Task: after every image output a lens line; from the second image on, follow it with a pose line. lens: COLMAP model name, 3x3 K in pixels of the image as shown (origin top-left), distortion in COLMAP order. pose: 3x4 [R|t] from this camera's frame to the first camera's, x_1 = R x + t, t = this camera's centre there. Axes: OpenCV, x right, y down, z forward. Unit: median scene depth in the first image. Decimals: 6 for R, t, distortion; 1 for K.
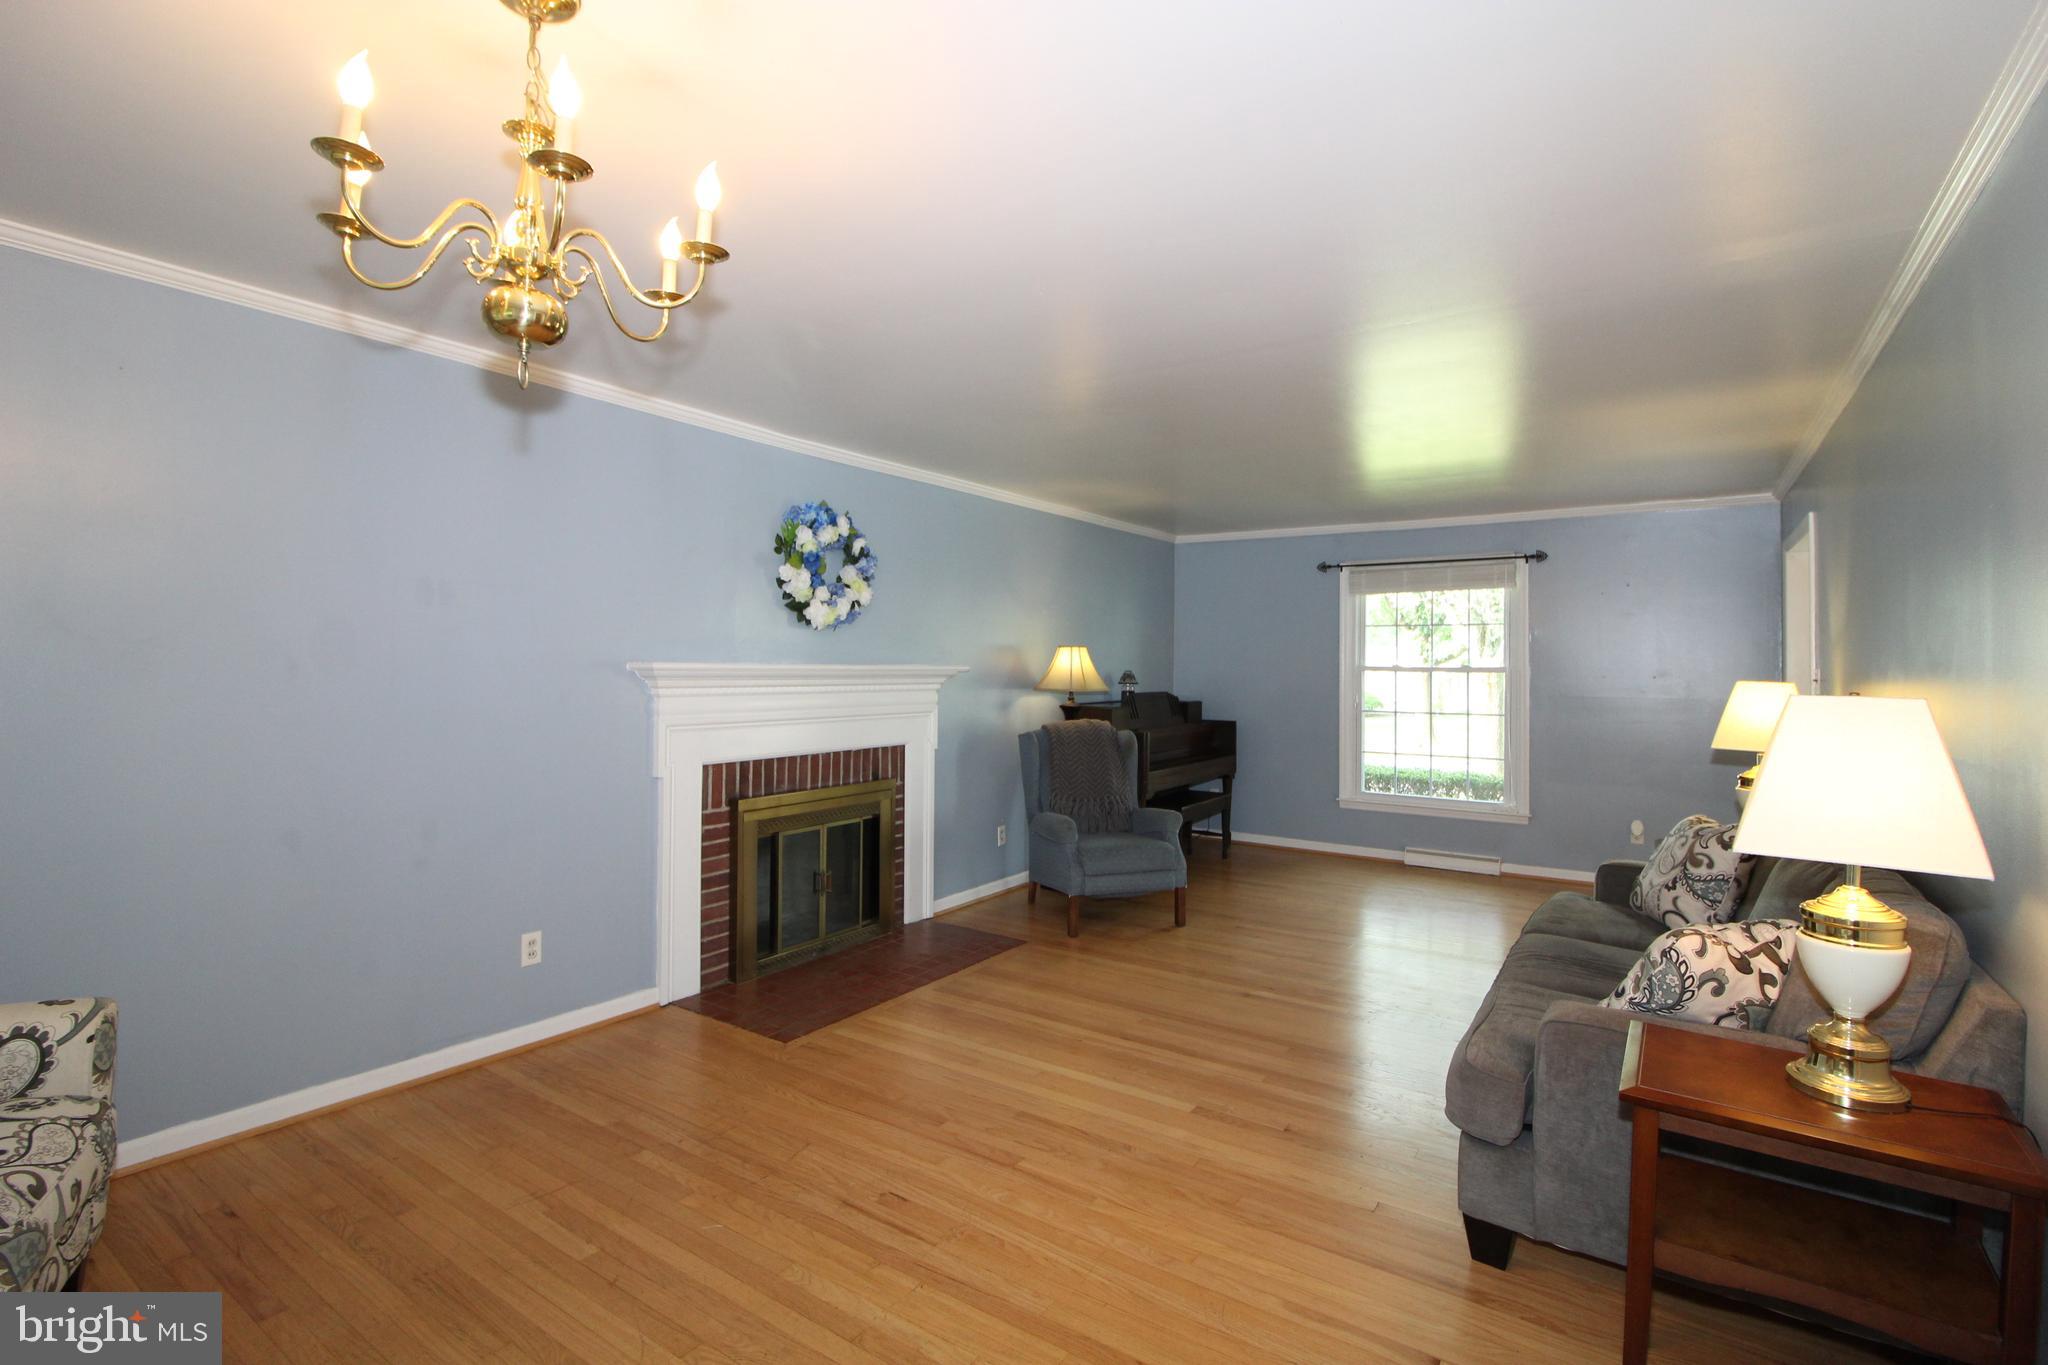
lens RADIAL K [[953.0, 0, 1036.6], [0, 953.0, 654.2], [0, 0, 1]] dist [0.000916, -0.014871]
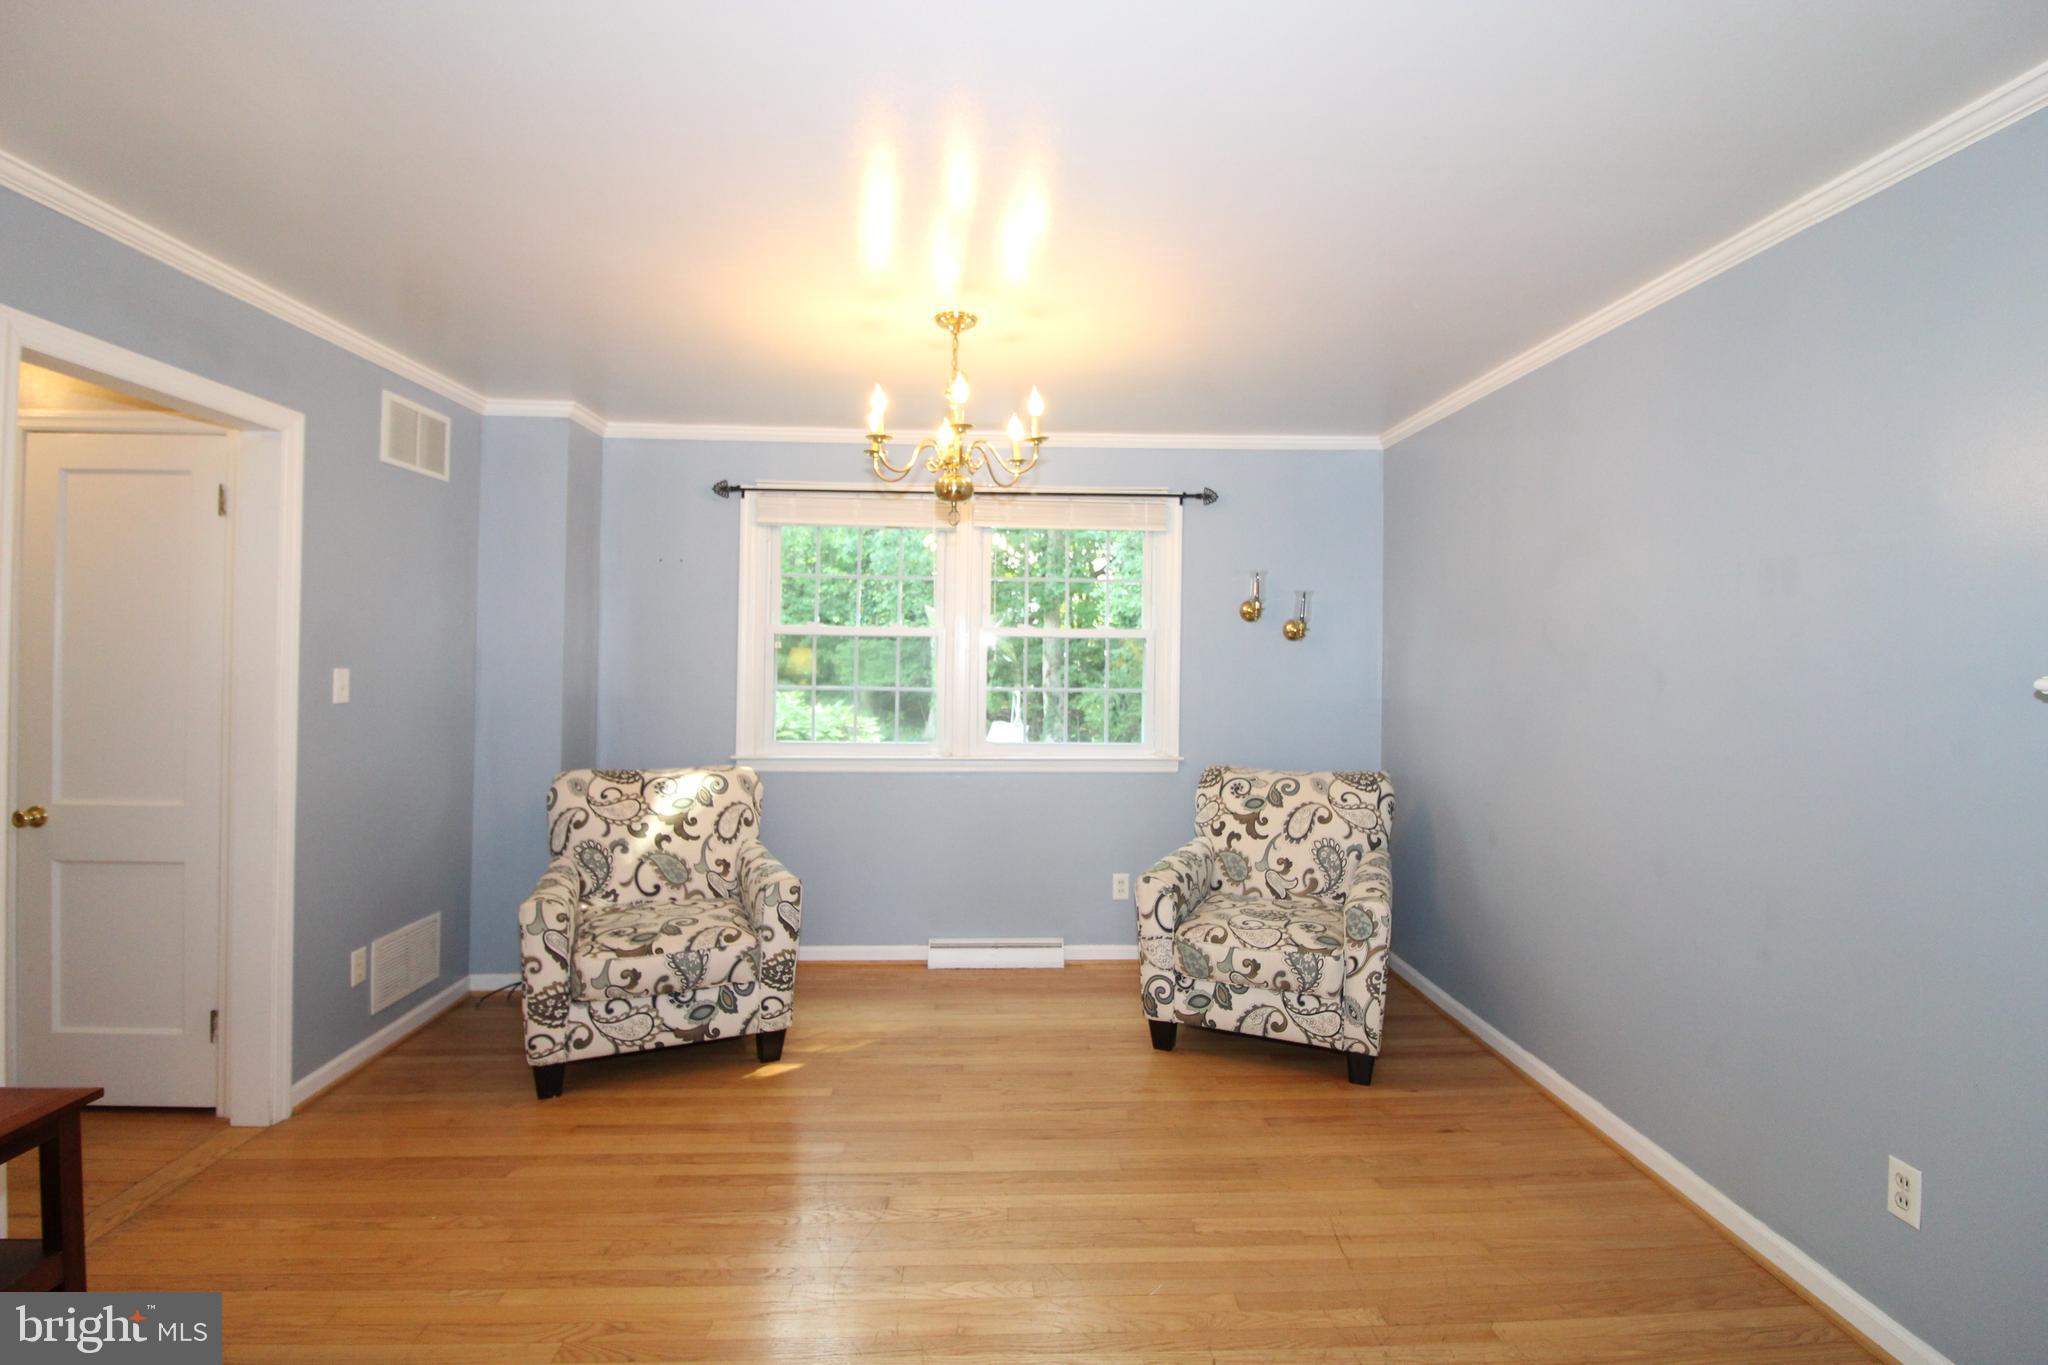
lens RADIAL K [[953.0, 0, 1036.6], [0, 953.0, 654.2], [0, 0, 1]] dist [0.000916, -0.014871]
pose [[-0.807220, -0.030190, -0.589477, 0.184627], [-0.014488, 0.999404, -0.031345, 0.018995], [0.590072, -0.016762, -0.807176, 1.025748]]
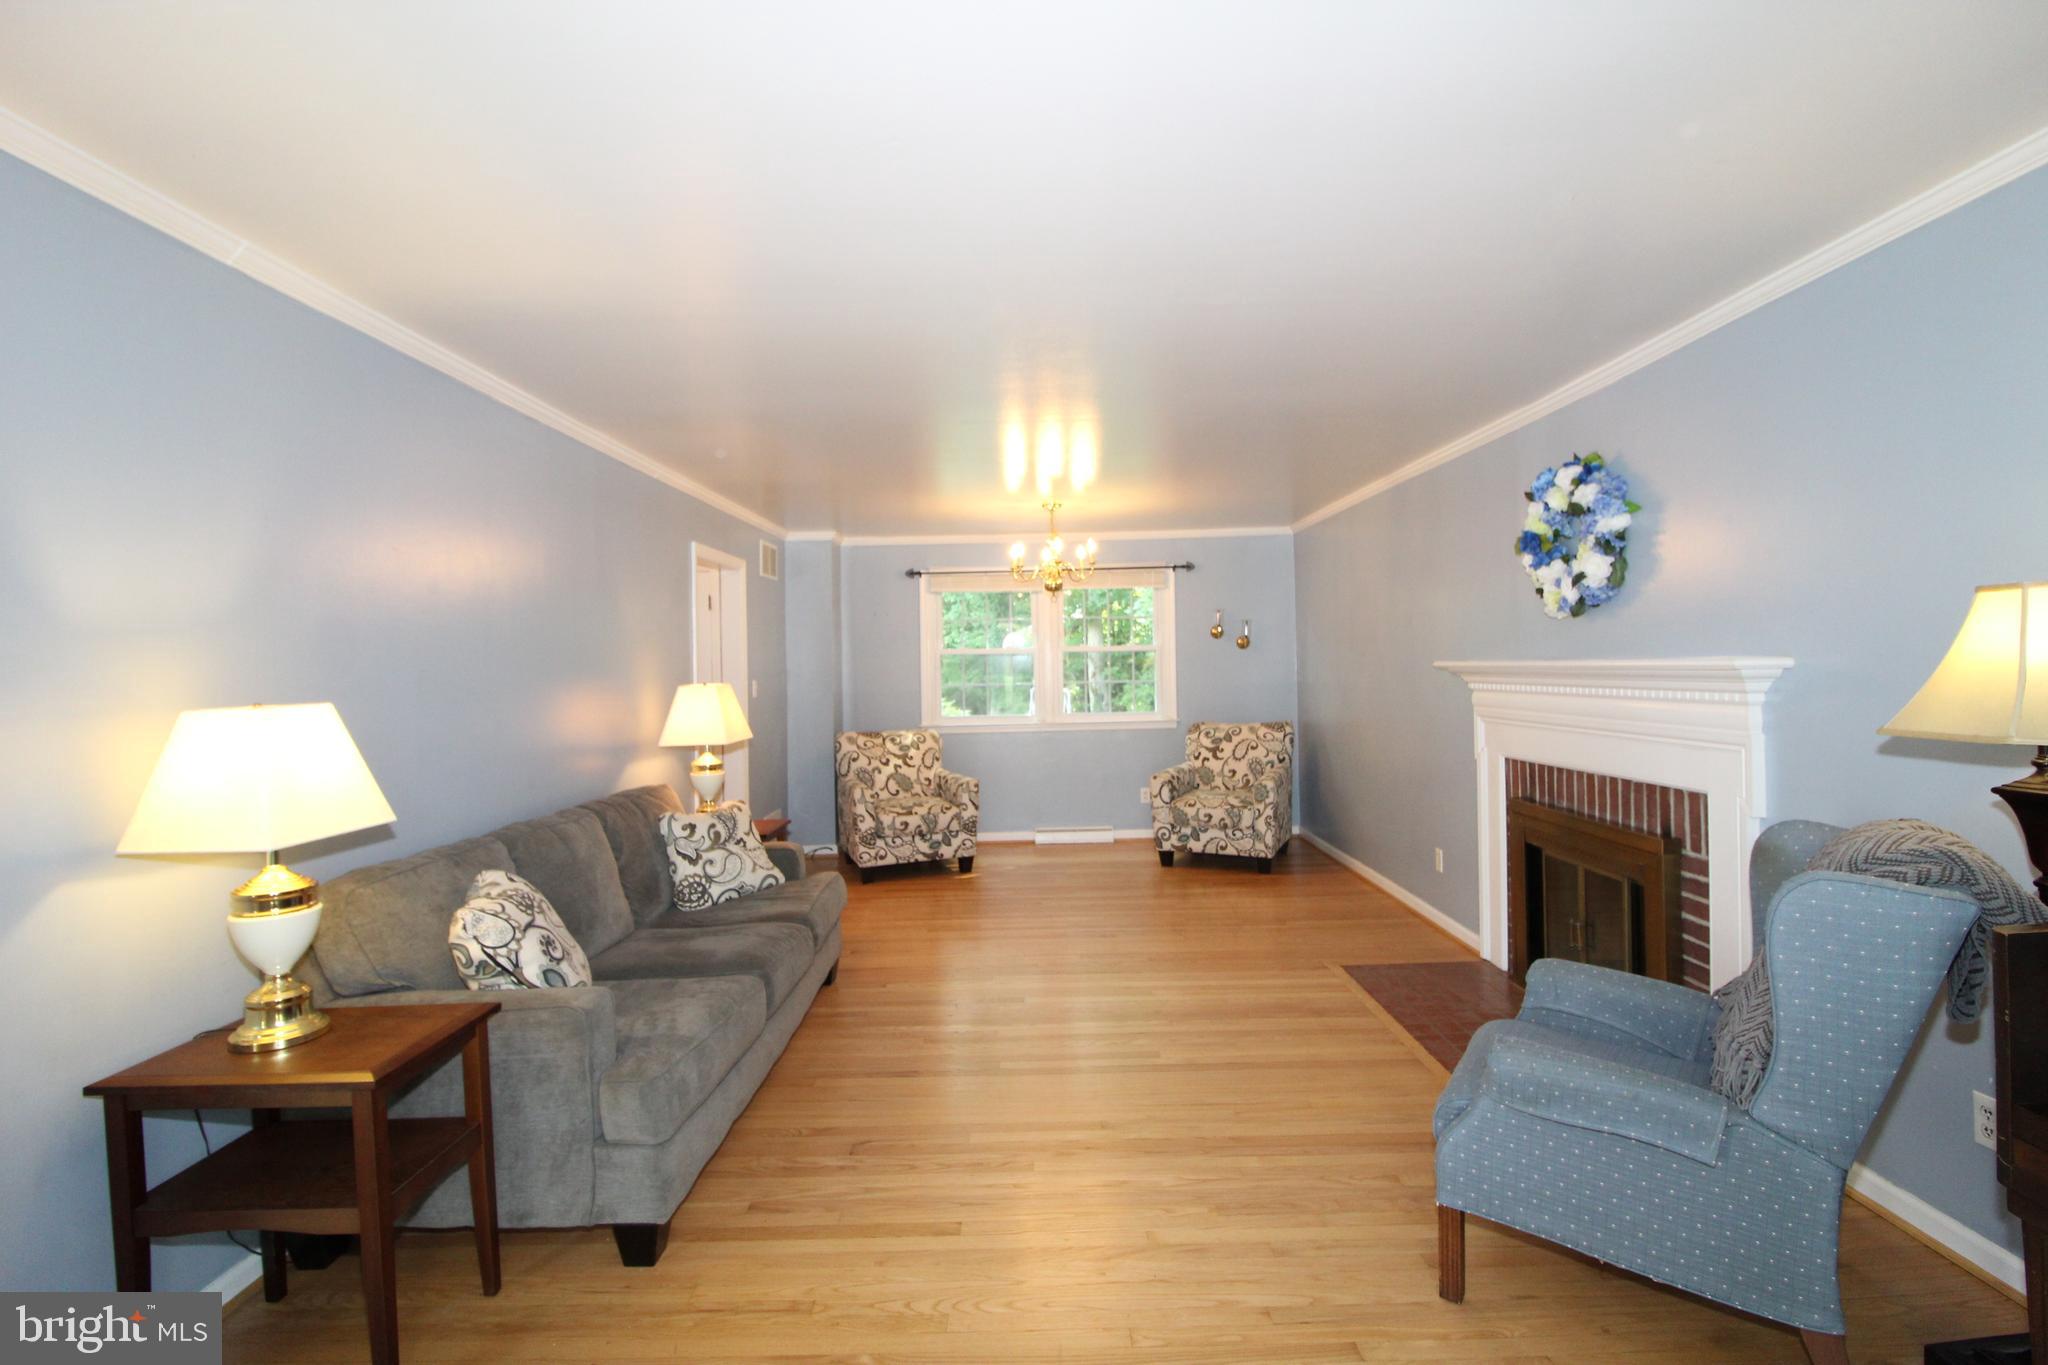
lens RADIAL K [[953.0, 0, 1036.6], [0, 953.0, 654.2], [0, 0, 1]] dist [0.000916, -0.014871]
pose [[-0.832420, -0.004044, -0.554130, 0.705755], [0.015897, 0.999388, -0.031175, 0.027893], [0.553917, -0.034759, -0.831846, 1.688582]]
